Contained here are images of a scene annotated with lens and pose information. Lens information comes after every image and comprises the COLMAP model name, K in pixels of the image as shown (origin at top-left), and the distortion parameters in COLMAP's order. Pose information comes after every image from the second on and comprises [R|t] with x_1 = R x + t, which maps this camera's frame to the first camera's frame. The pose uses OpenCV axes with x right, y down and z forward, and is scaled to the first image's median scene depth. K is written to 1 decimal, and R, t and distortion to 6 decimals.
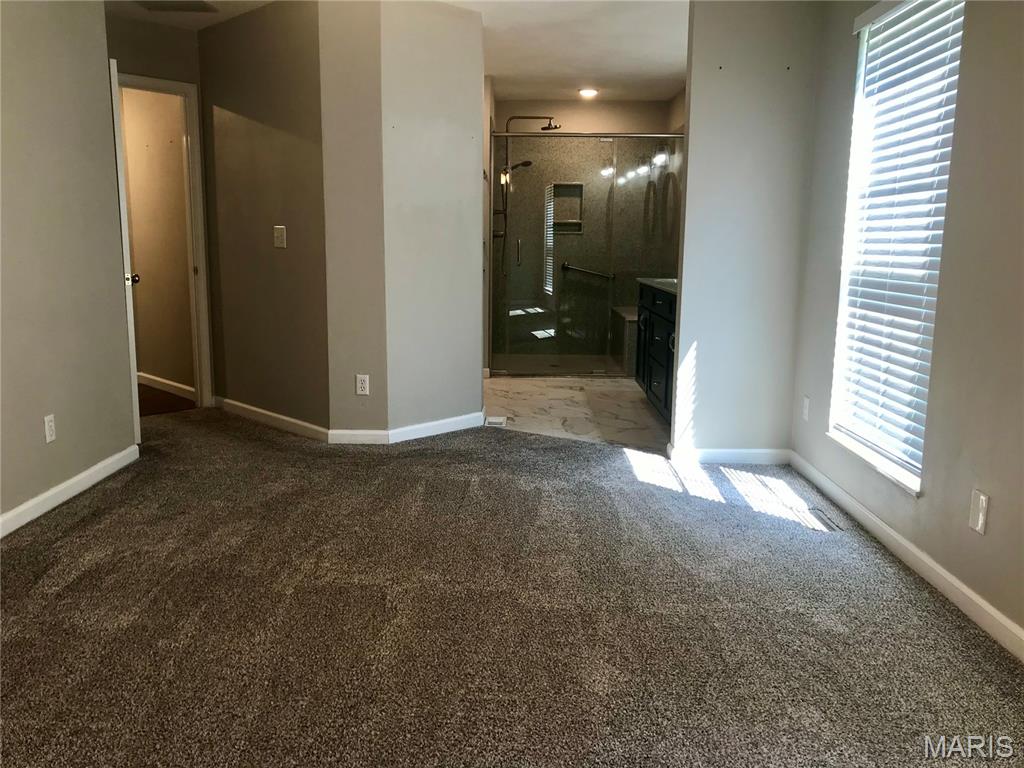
lens RADIAL K [[851.8, 0, 514.1], [0, 851.8, 385.6], [0, 0, 1]] dist [-0.000380, -0.006333]
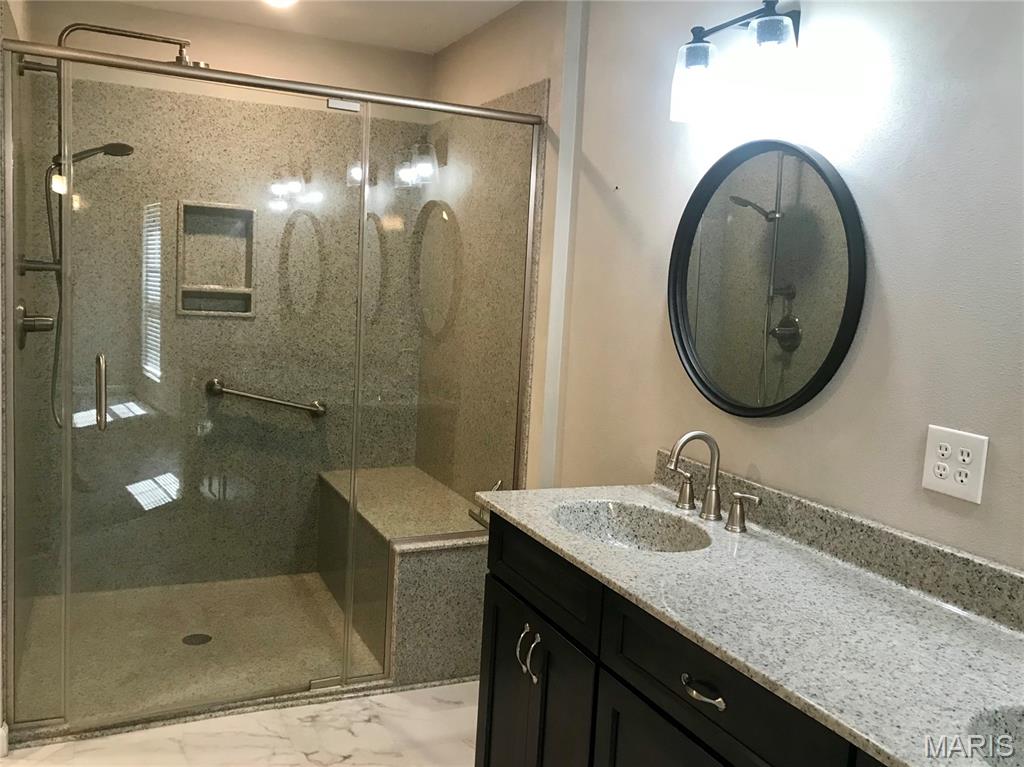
lens RADIAL K [[851.8, 0, 512.2], [0, 851.8, 377.4], [0, 0, 1]] dist [-0.000380, -0.006333]
pose [[0.896869, -0.013158, 0.442100, 0.002535], [0.031316, 0.998938, -0.033797, -0.126342], [-0.441186, 0.044156, 0.896329, 0.530588]]
